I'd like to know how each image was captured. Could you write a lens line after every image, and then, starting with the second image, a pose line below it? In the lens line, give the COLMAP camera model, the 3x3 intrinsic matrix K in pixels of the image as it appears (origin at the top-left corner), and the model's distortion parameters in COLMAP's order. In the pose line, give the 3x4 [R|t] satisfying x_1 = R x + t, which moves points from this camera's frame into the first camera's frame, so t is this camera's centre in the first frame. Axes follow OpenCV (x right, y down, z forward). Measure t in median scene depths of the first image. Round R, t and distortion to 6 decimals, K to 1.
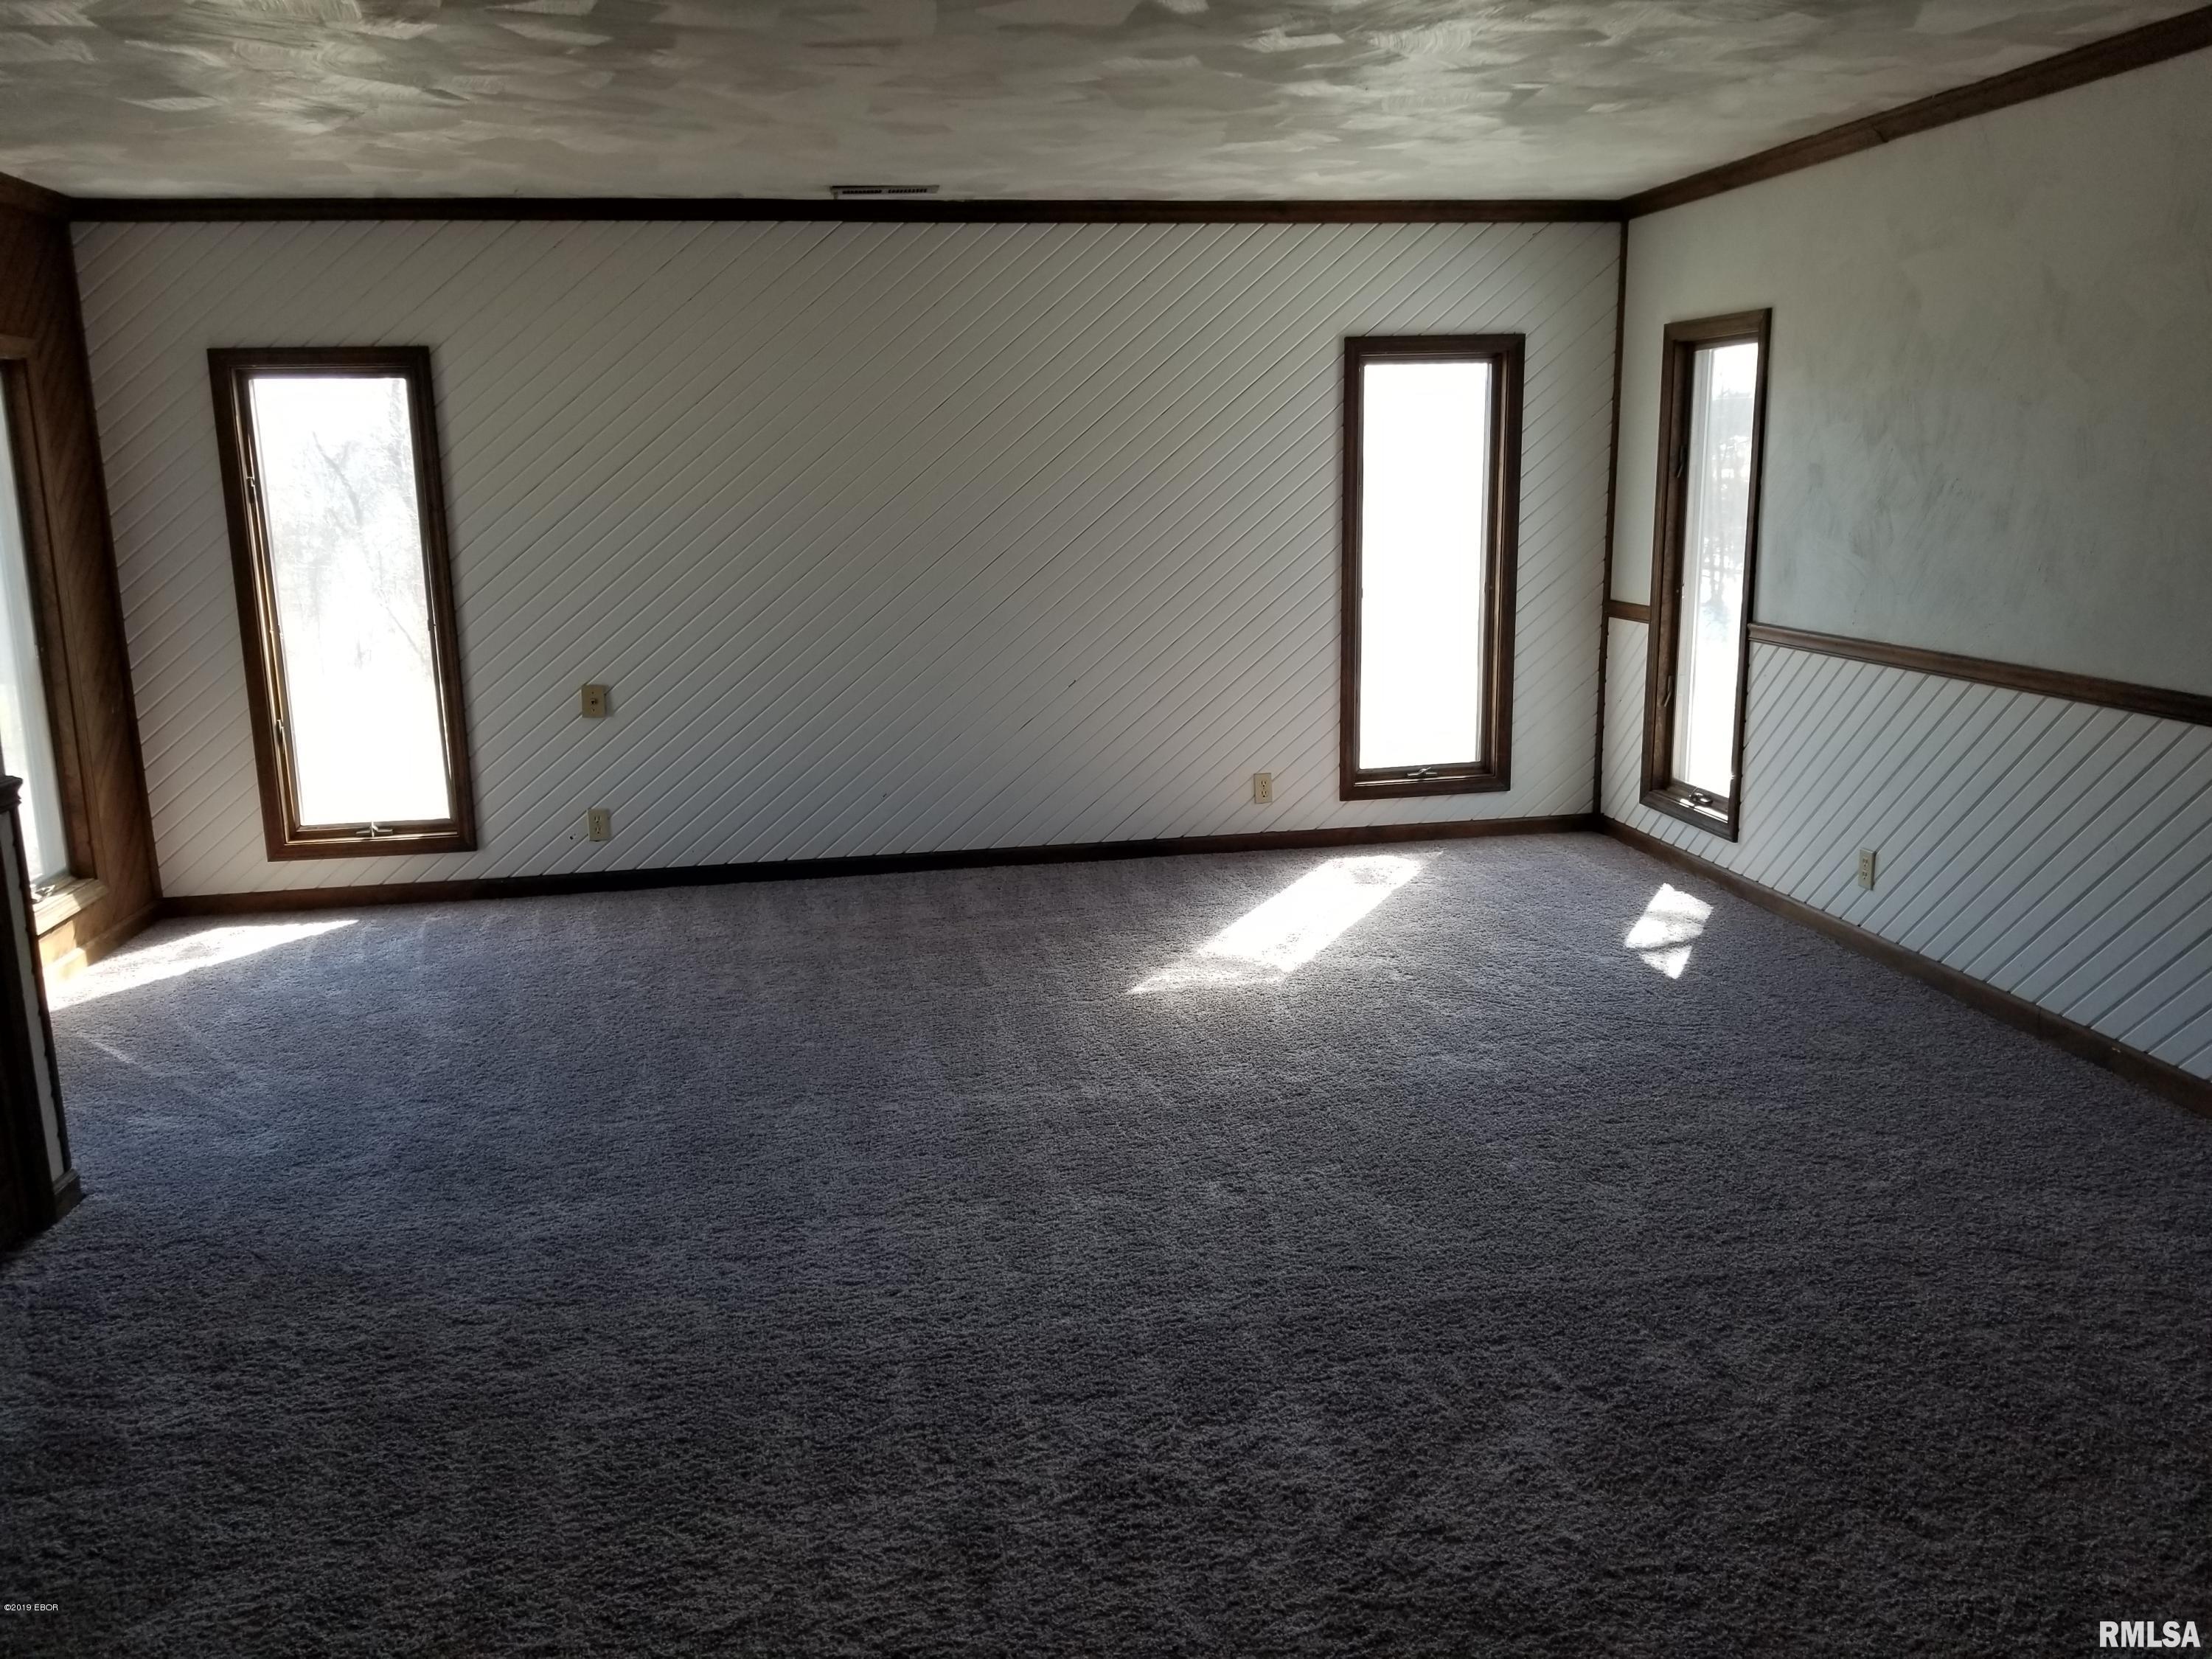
lens RADIAL K [[1723.2, 0, 1120.2], [0, 1723.2, 812.3], [0, 0, 1]] dist [0.041836, -0.071492]
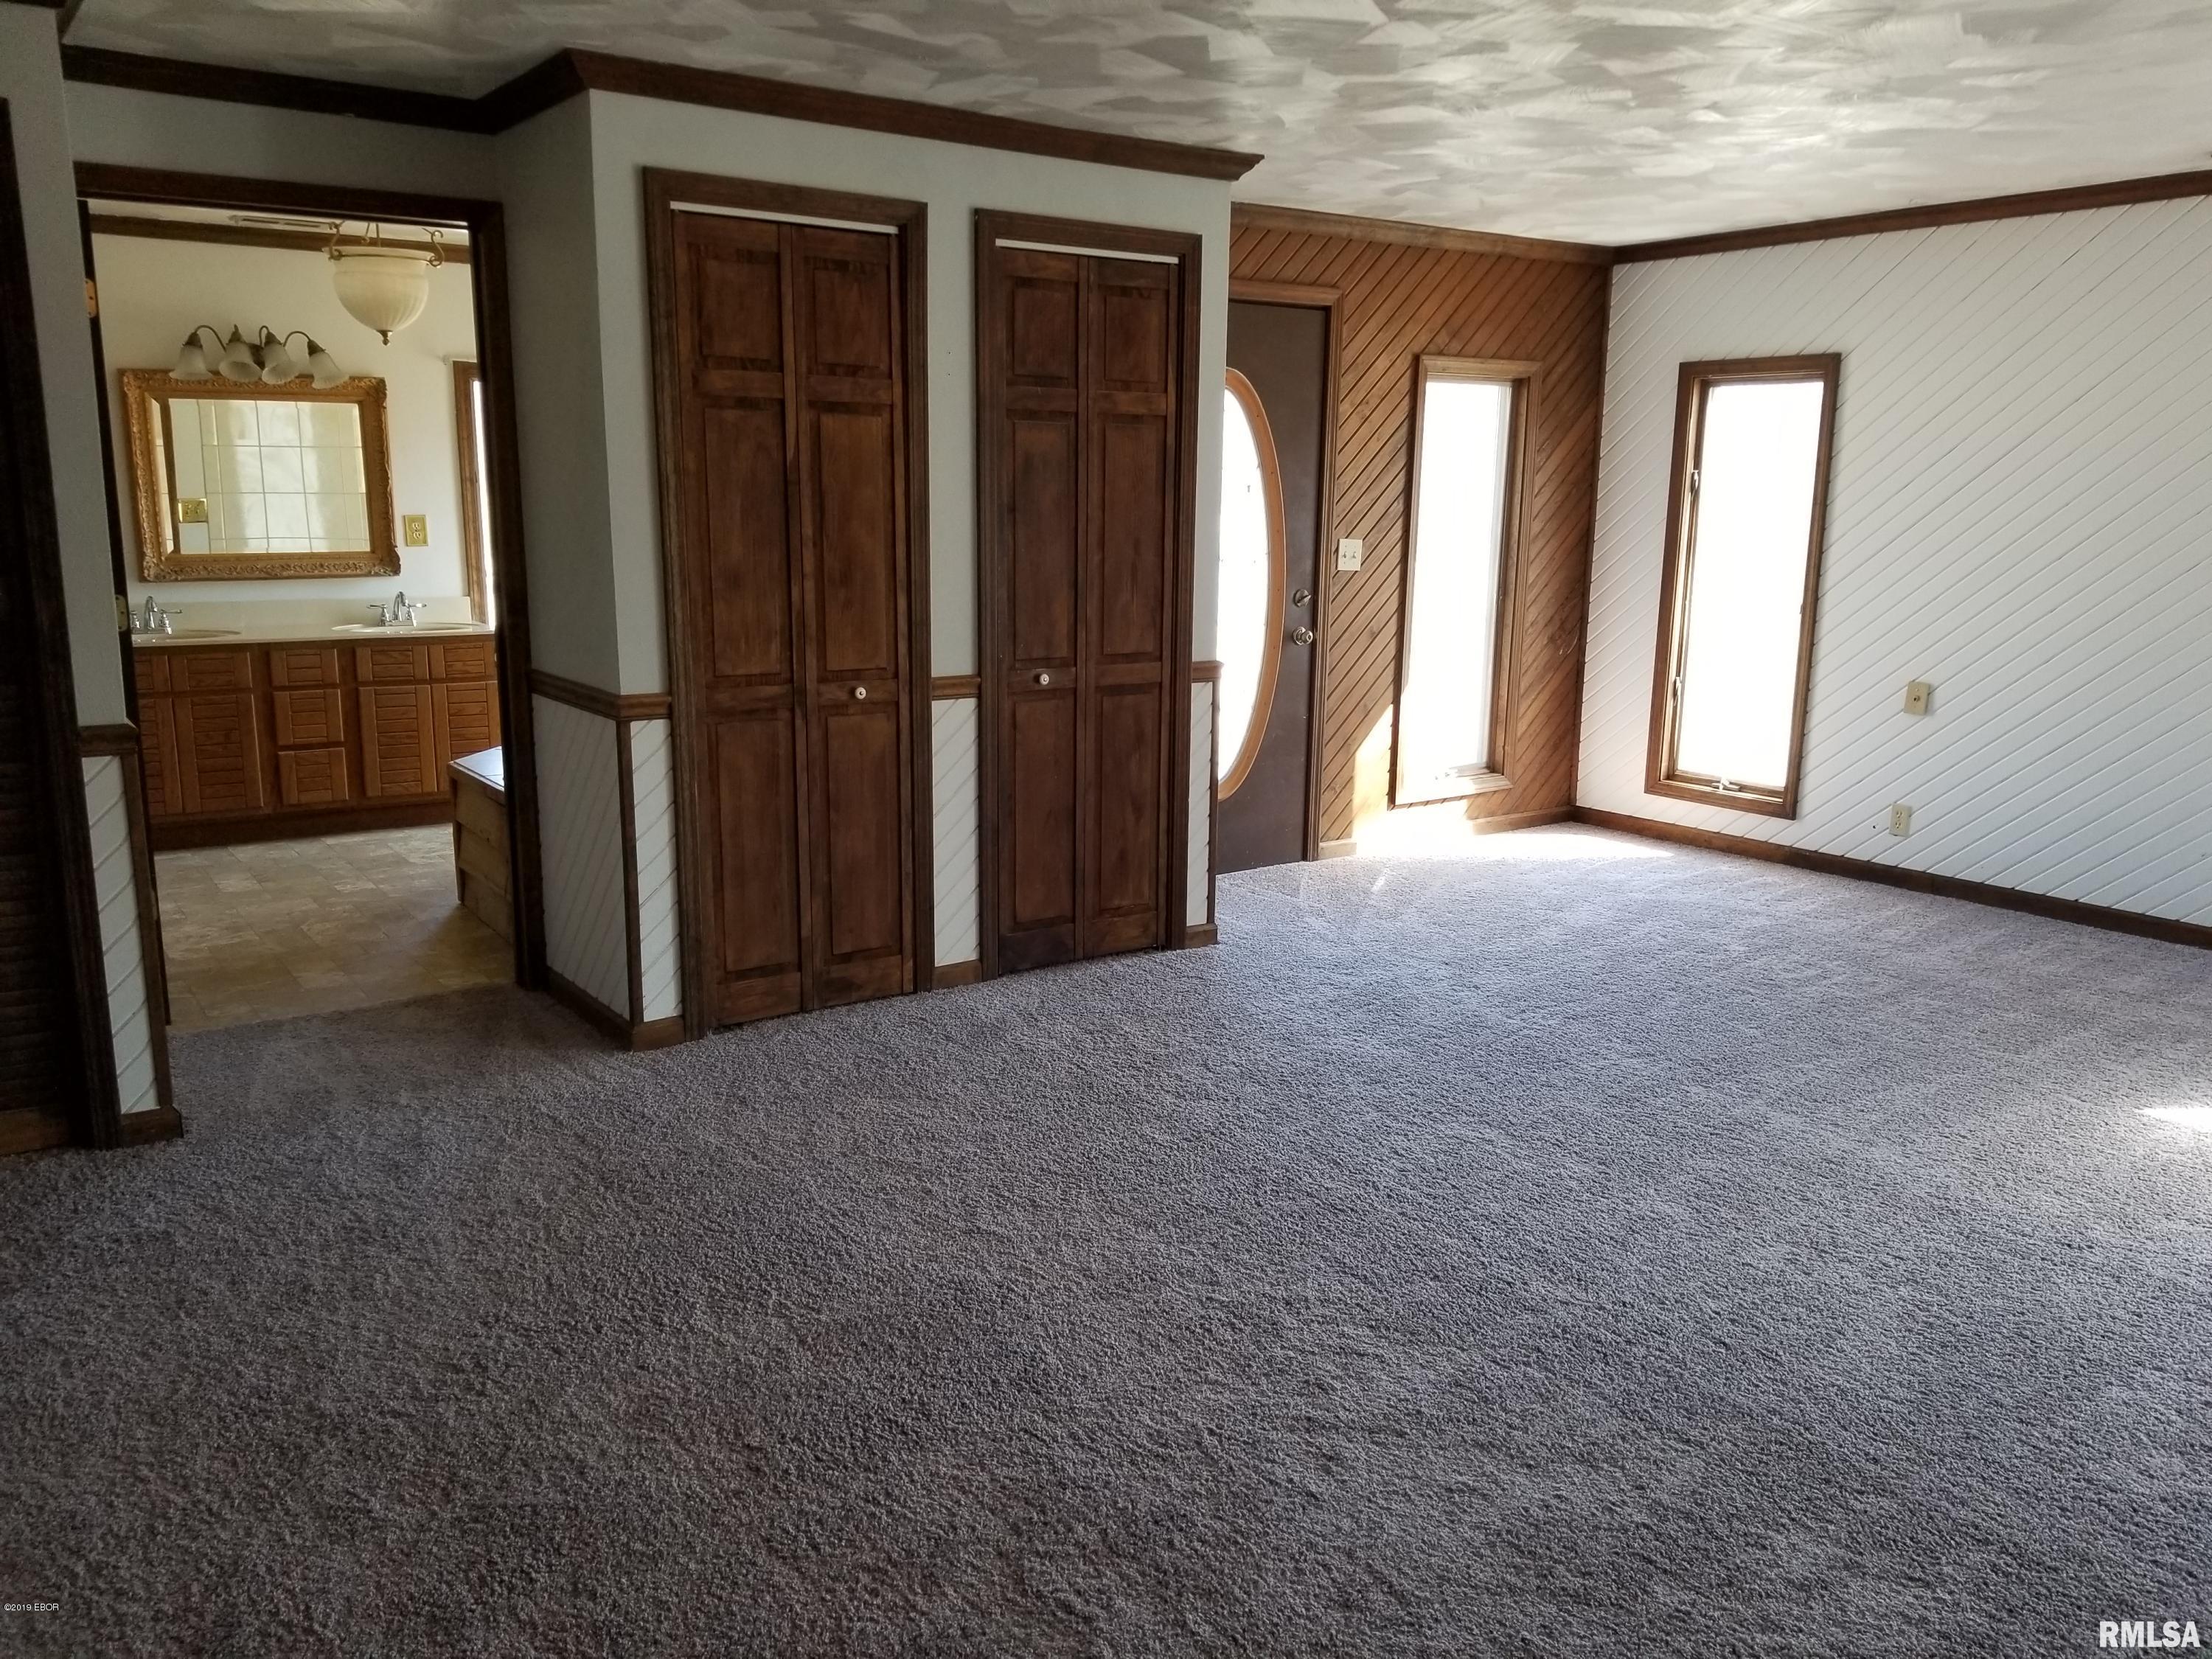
lens RADIAL K [[1723.2, 0, 1125.0], [0, 1723.2, 841.8], [0, 0, 1]] dist [0.041836, -0.071492]
pose [[0.437504, 0.214112, -0.873354, 0.458565], [-0.188465, 0.971501, 0.143763, -0.047243], [0.879245, 0.101700, 0.465388, 0.142764]]
